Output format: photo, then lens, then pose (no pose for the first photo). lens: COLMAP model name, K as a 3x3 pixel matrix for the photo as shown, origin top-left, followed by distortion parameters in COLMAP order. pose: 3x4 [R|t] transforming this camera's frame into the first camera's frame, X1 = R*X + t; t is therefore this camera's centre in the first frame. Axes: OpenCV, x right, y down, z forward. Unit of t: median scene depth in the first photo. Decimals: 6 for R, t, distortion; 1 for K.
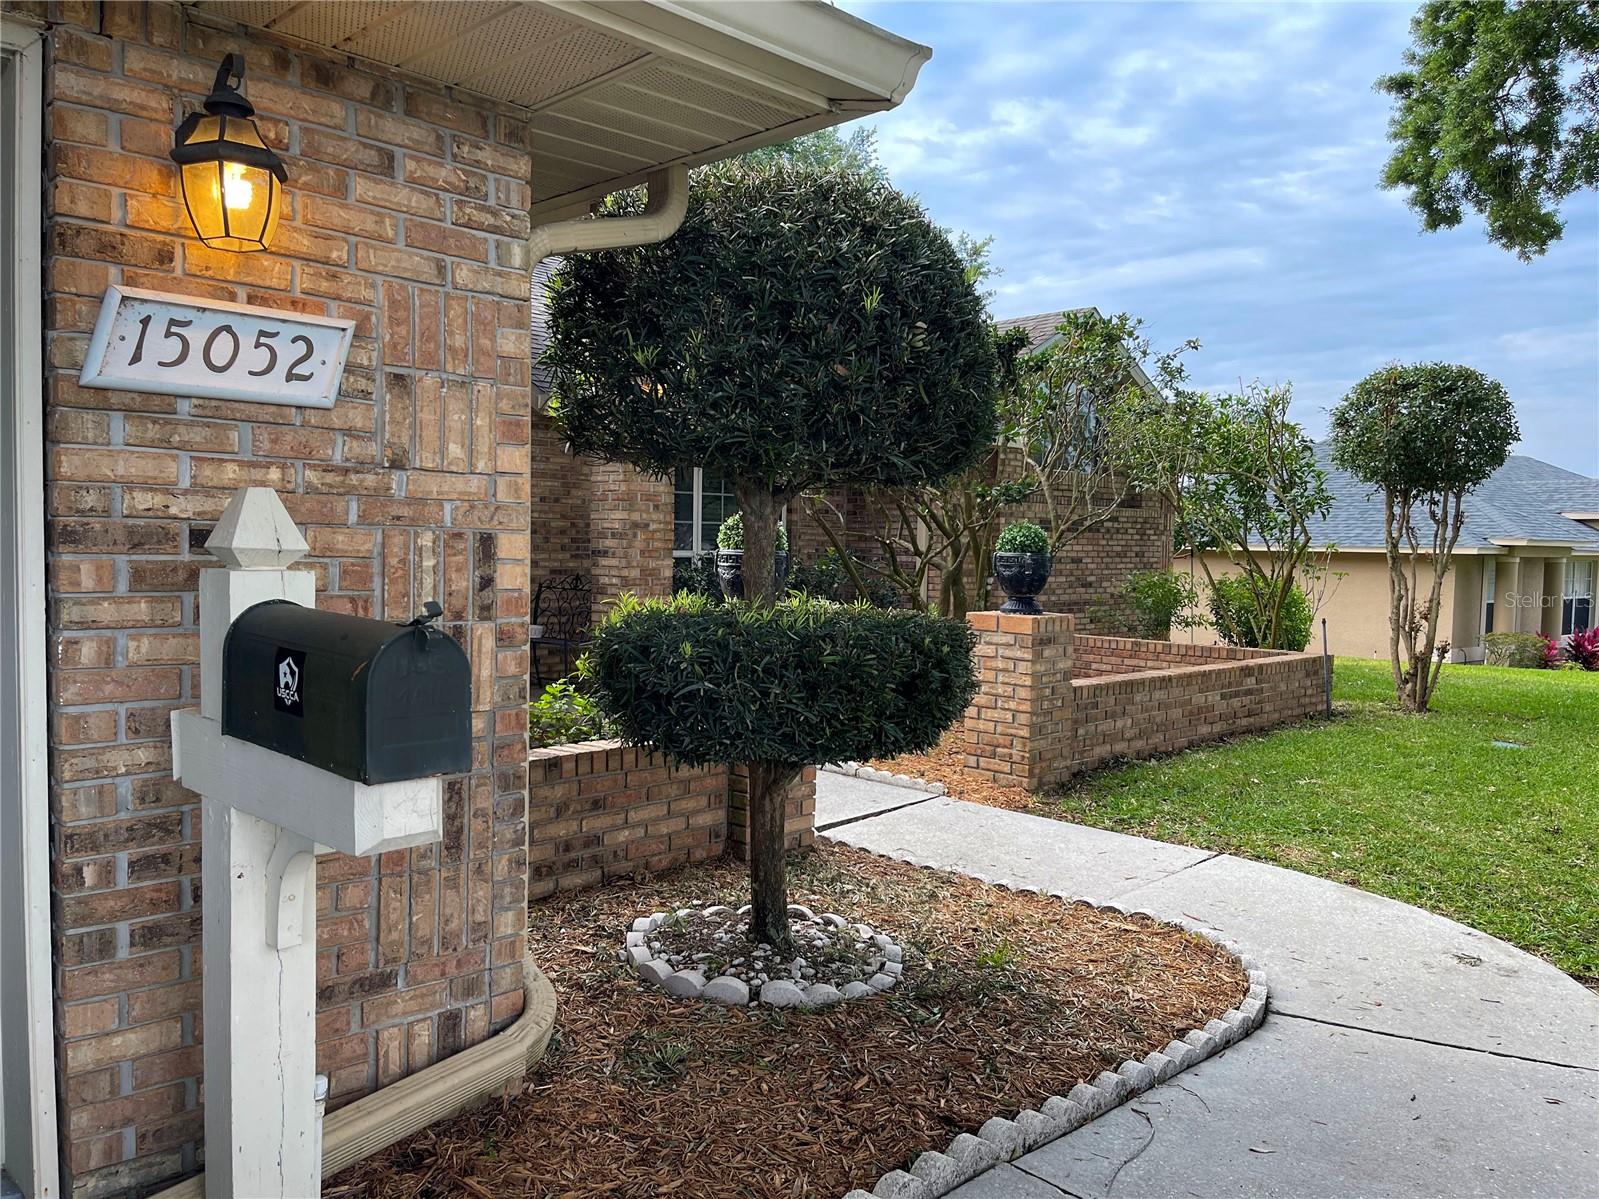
lens RADIAL K [[1224.6, 0, 795.7], [0, 1224.6, 602.1], [0, 0, 1]] dist [0.050097, -0.063681]
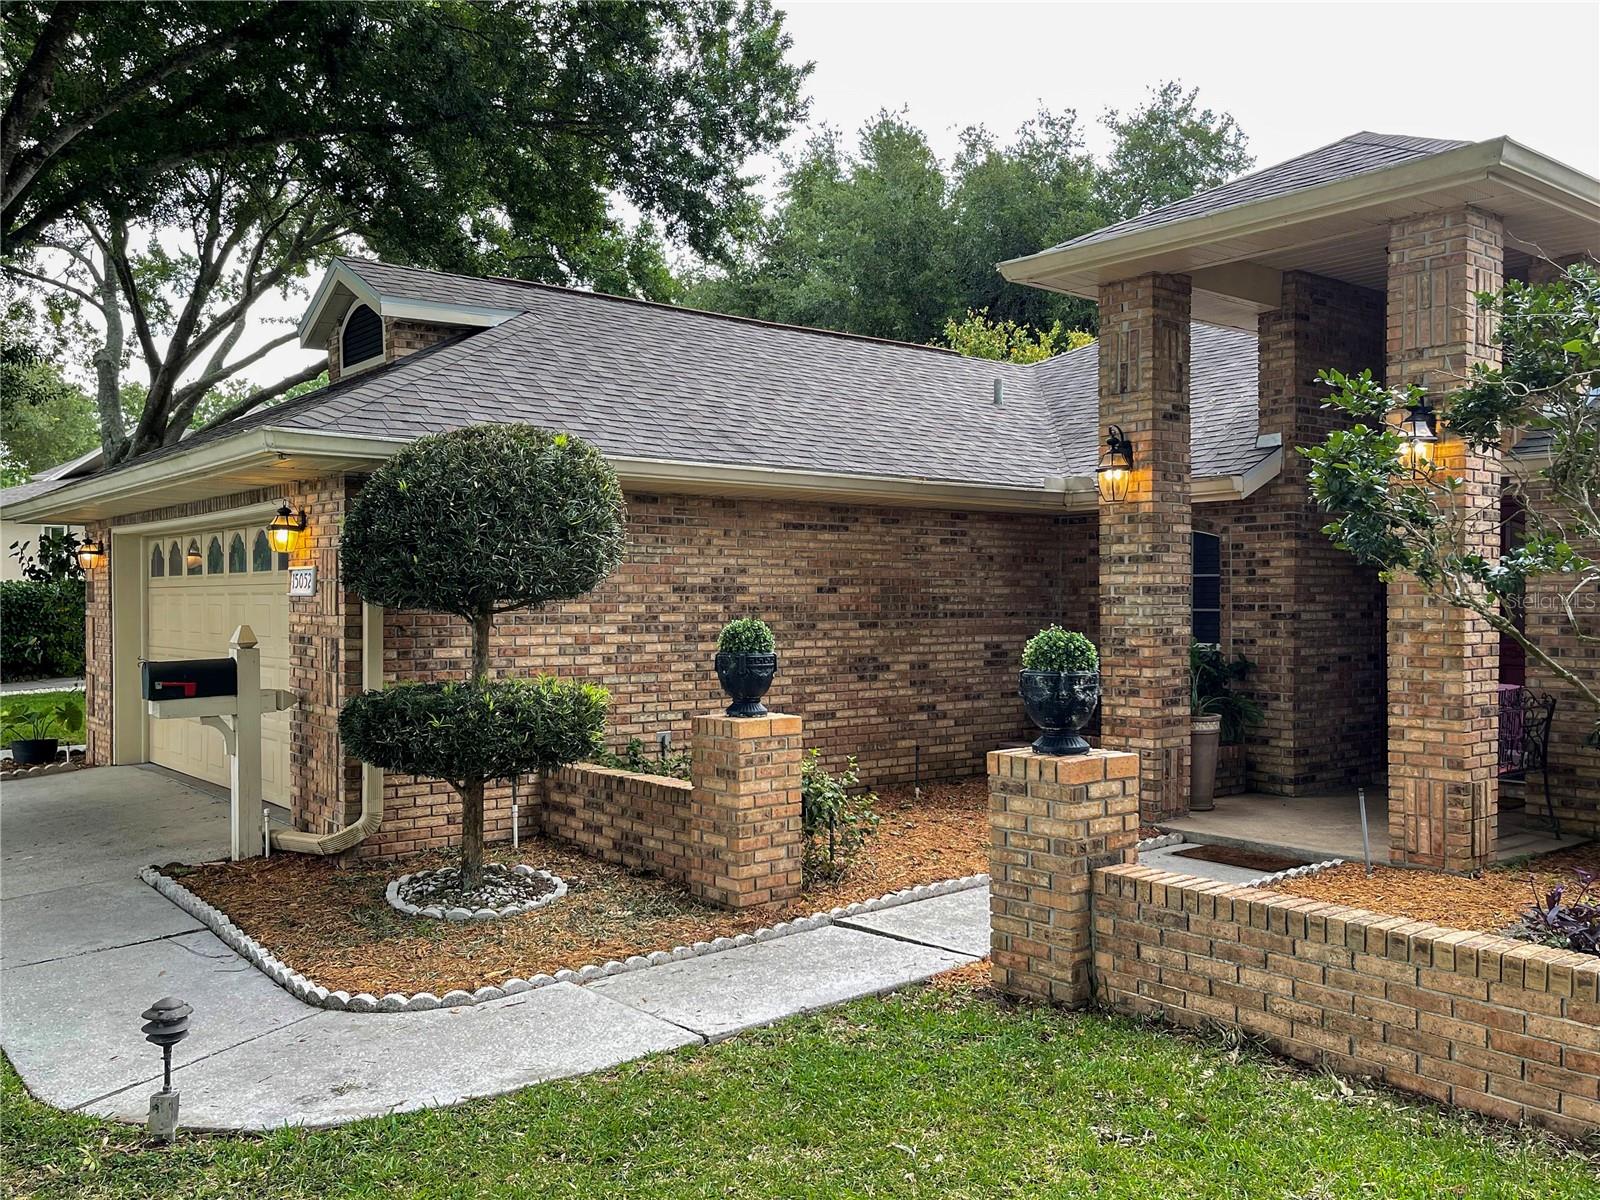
lens RADIAL K [[1357.1, 0, 805.6], [0, 1357.1, 599.1], [0, 0, 1]] dist [0.053520, -0.055501]
pose [[-0.107528, -0.014153, -0.994101, 0.967196], [-0.051470, 0.998637, -0.008651, -0.065077], [0.992869, 0.050237, -0.108110, 0.887917]]
